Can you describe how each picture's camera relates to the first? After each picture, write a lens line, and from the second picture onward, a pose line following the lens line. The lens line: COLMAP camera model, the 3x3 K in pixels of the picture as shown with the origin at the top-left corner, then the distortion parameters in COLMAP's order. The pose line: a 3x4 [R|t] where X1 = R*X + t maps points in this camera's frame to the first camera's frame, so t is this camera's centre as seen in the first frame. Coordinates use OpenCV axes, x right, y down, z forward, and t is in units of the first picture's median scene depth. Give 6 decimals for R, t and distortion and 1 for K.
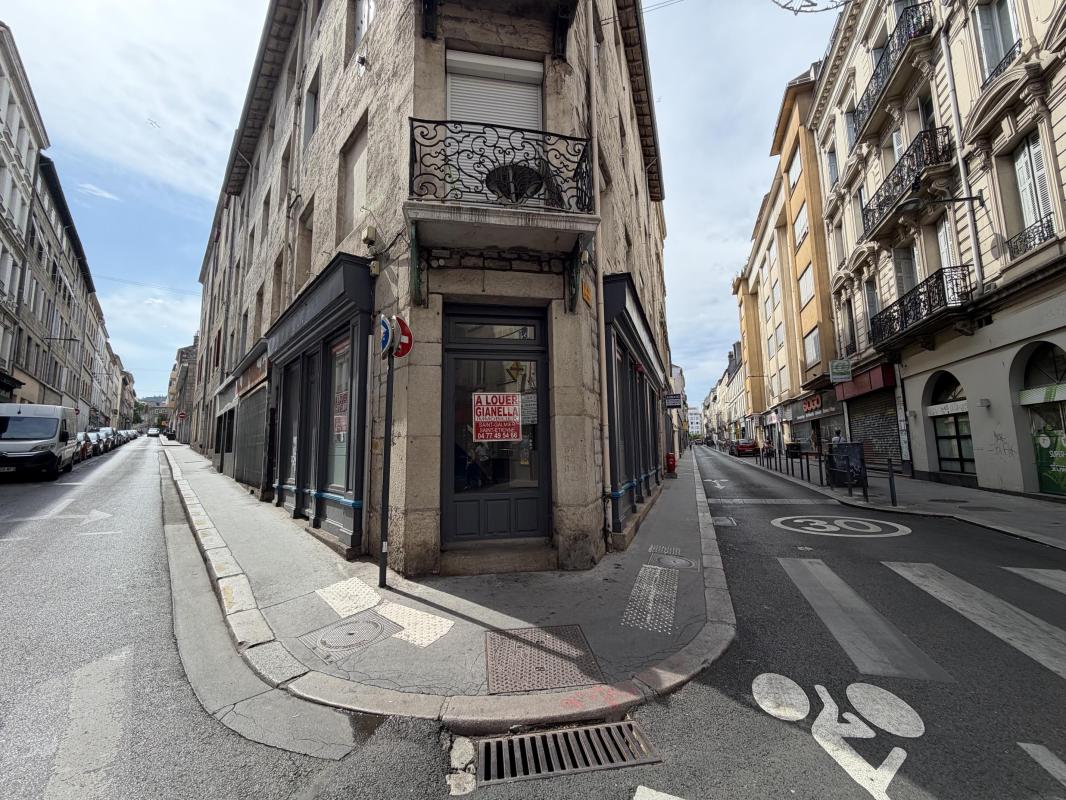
lens RADIAL K [[426.1, 0, 536.7], [0, 426.1, 397.8], [0, 0, 1]] dist [-0.000848, 0.000559]
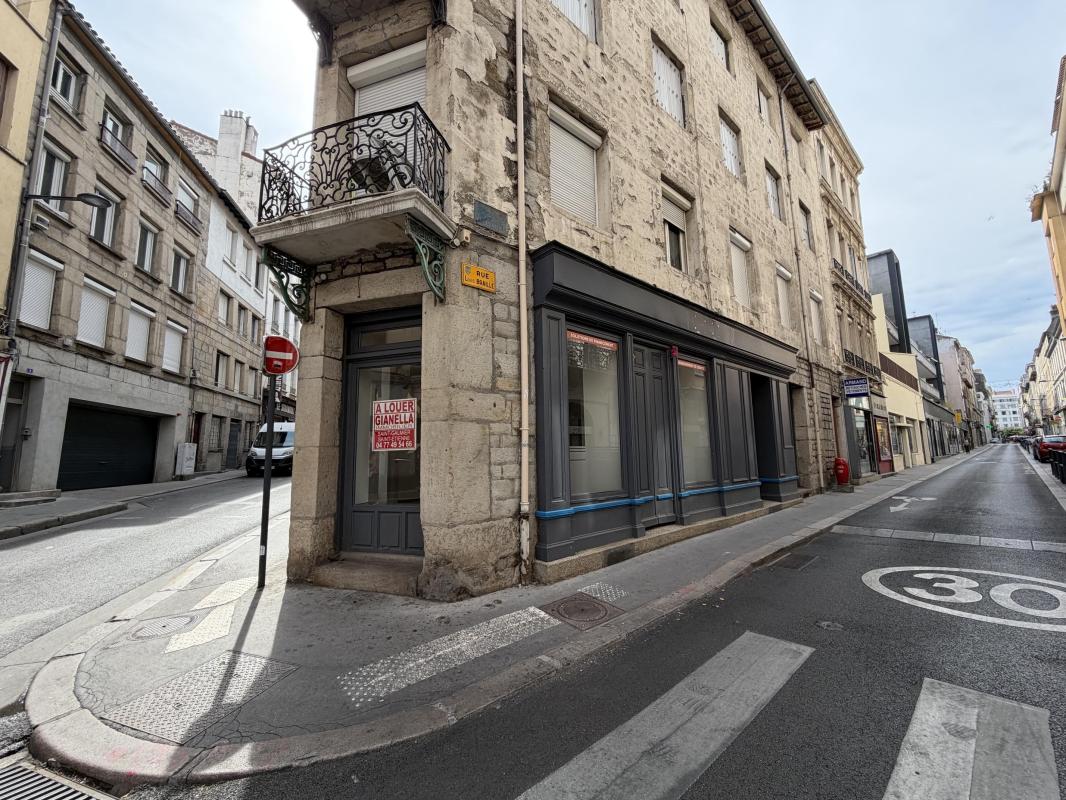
lens RADIAL K [[426.1, 0, 532.7], [0, 426.1, 397.6], [0, 0, 1]] dist [-0.000848, 0.000559]
pose [[0.881137, -0.060614, -0.468960, 0.678595], [0.059052, 0.998092, -0.018052, 0.020683], [0.469159, -0.011786, 0.883035, 0.325780]]
